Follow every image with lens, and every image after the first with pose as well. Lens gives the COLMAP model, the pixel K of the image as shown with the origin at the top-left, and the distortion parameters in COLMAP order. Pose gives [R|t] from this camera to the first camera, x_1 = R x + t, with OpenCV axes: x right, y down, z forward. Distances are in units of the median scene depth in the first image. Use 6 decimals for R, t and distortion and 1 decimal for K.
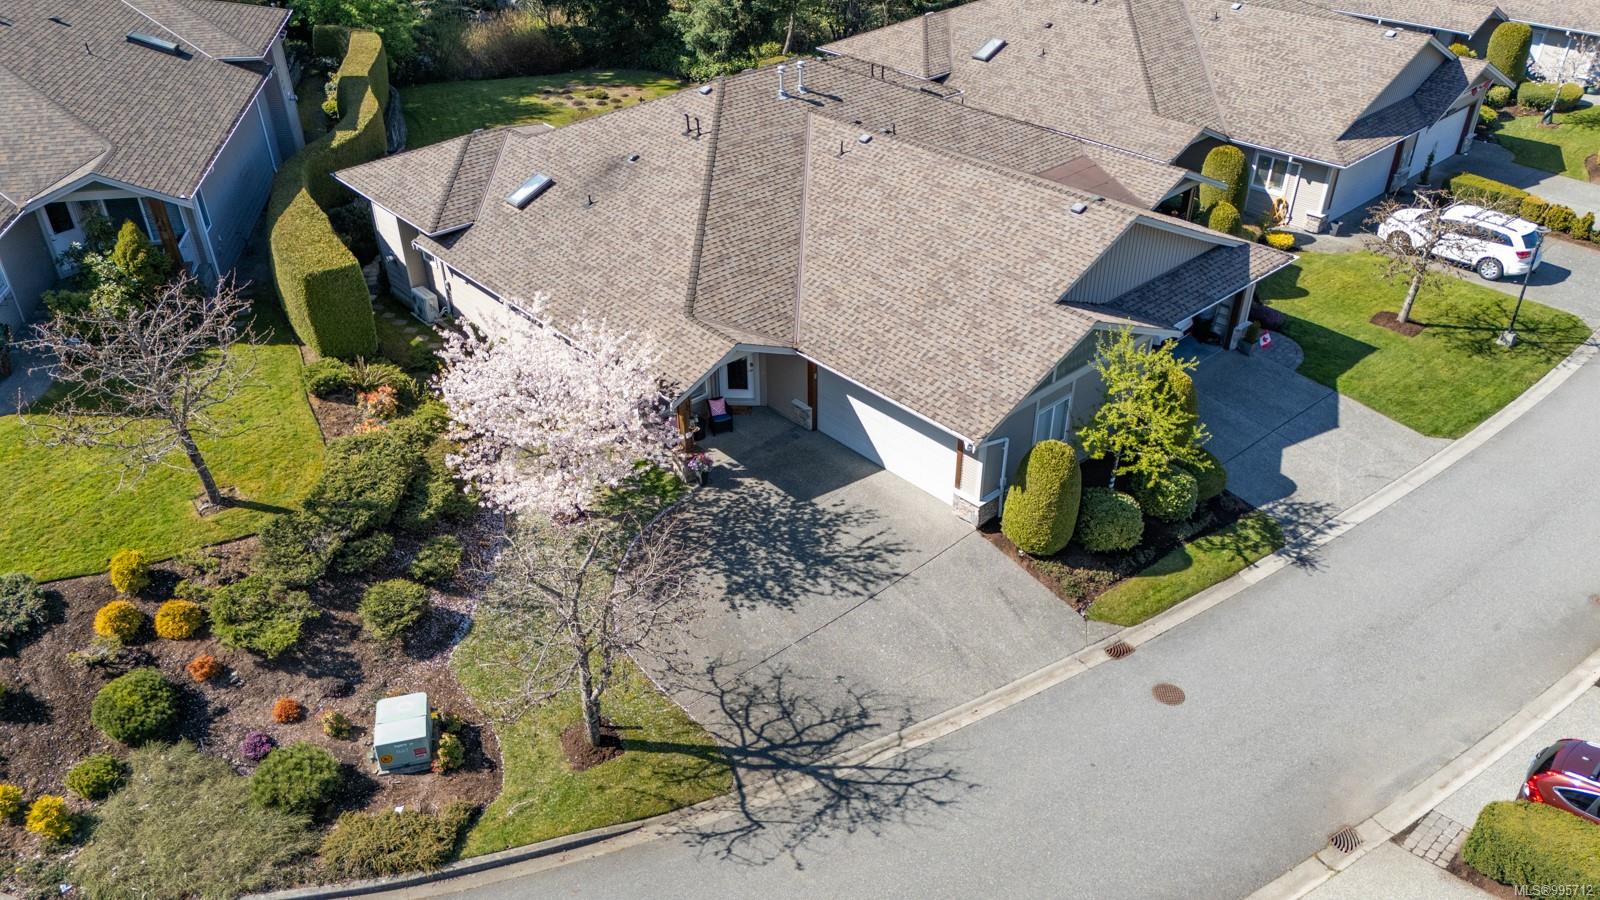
lens RADIAL K [[1061.5, 0, 800.0], [0, 1061.5, 450.0], [0, 0, 1]] dist [0.073557, -0.065188]
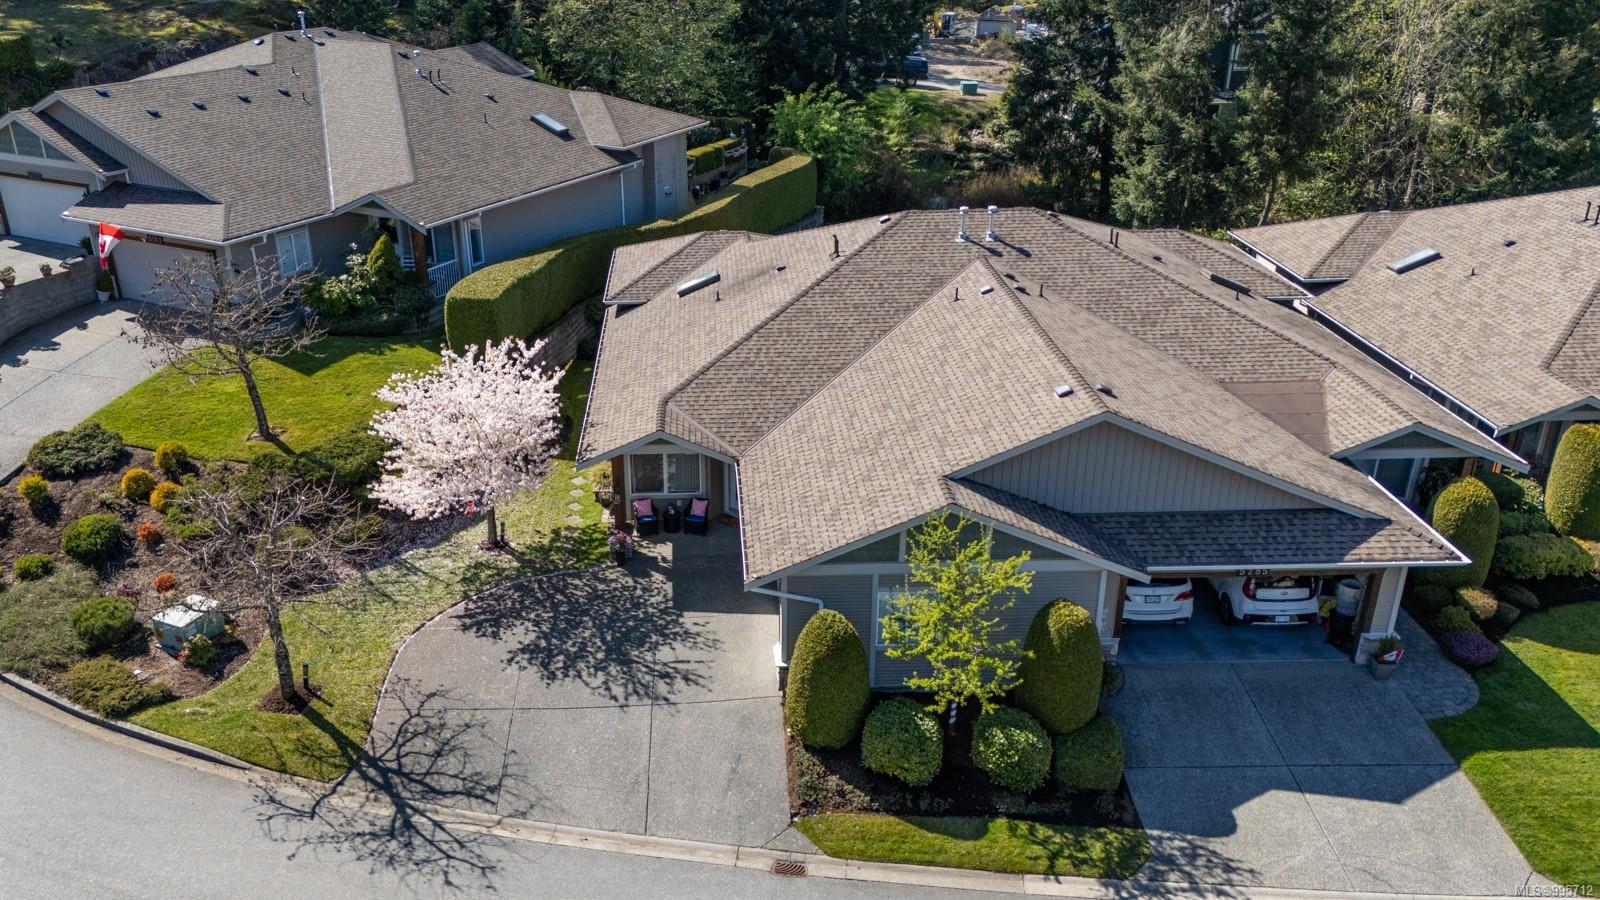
lens RADIAL K [[1196.8, 0, 792.1], [0, 1196.8, 515.3], [0, 0, 1]] dist [0.060637, -0.049611]
pose [[0.780209, 0.282154, -0.558268, 0.699751], [-0.353599, 0.935149, -0.021539, -0.047272], [0.515987, 0.214208, 0.829381, 0.160673]]
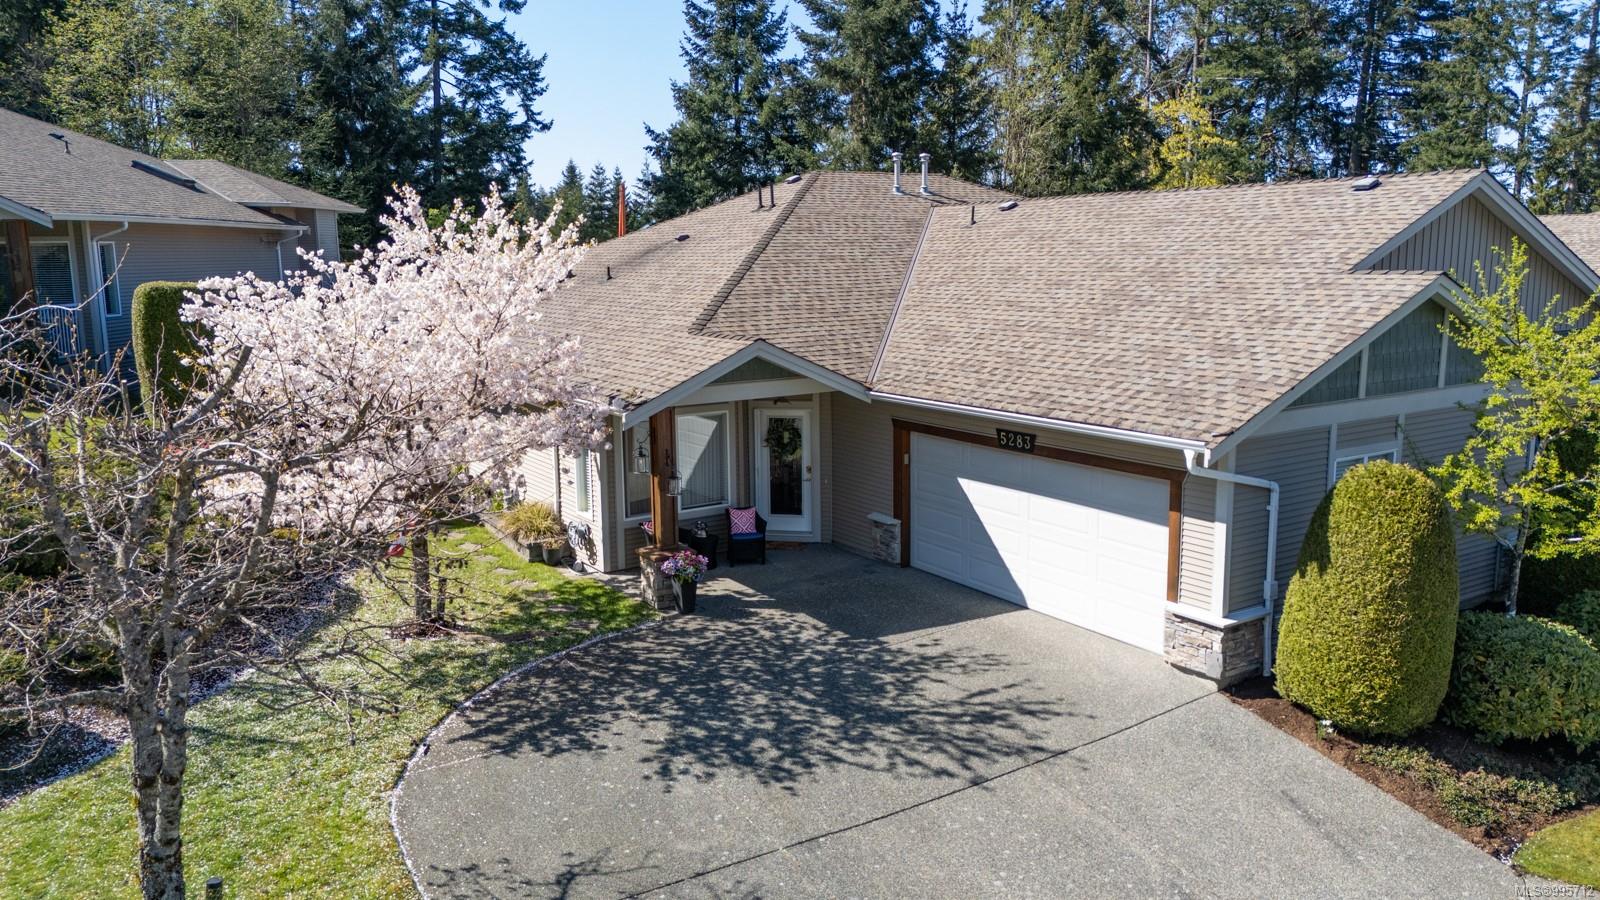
lens RADIAL K [[1110.7, 0, 807.4], [0, 1110.7, 481.0], [0, 0, 1]] dist [0.069426, -0.076248]
pose [[0.987313, 0.021902, -0.157270, 0.064239], [-0.080118, 0.923835, -0.374312, 0.195274], [0.137094, 0.382163, 0.913869, 0.500513]]
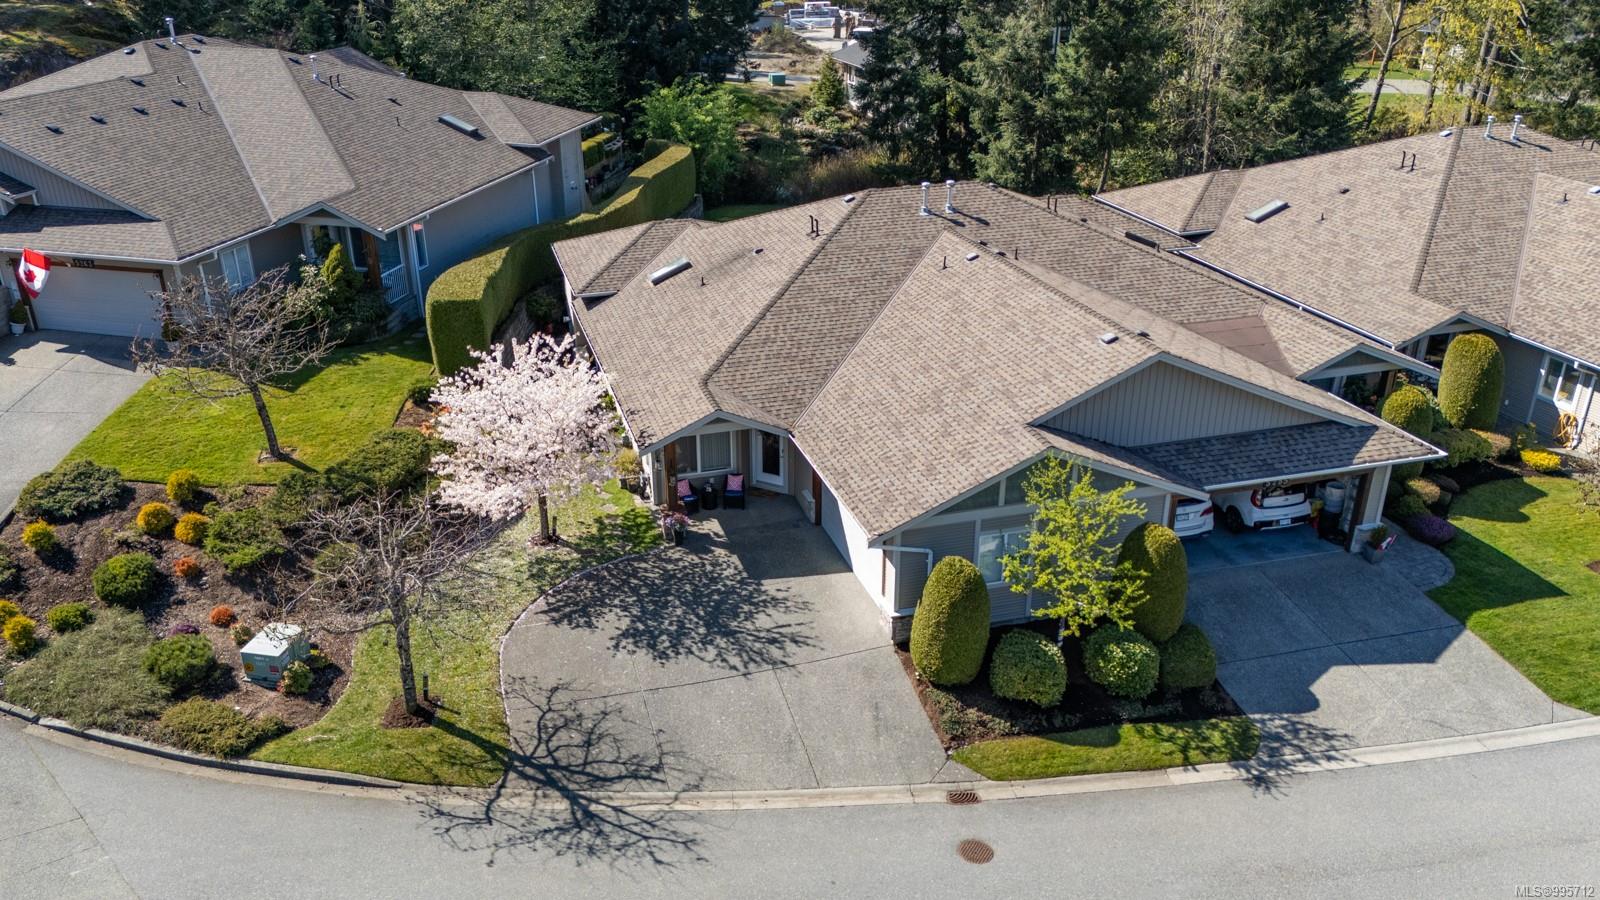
lens RADIAL K [[1137.8, 0, 799.5], [0, 1137.8, 497.5], [0, 0, 1]] dist [0.058220, -0.040008]
pose [[0.900265, 0.194438, -0.389510, 0.469405], [-0.241492, 0.967485, -0.075200, 0.046423], [0.362223, 0.161764, 0.917947, 0.032774]]
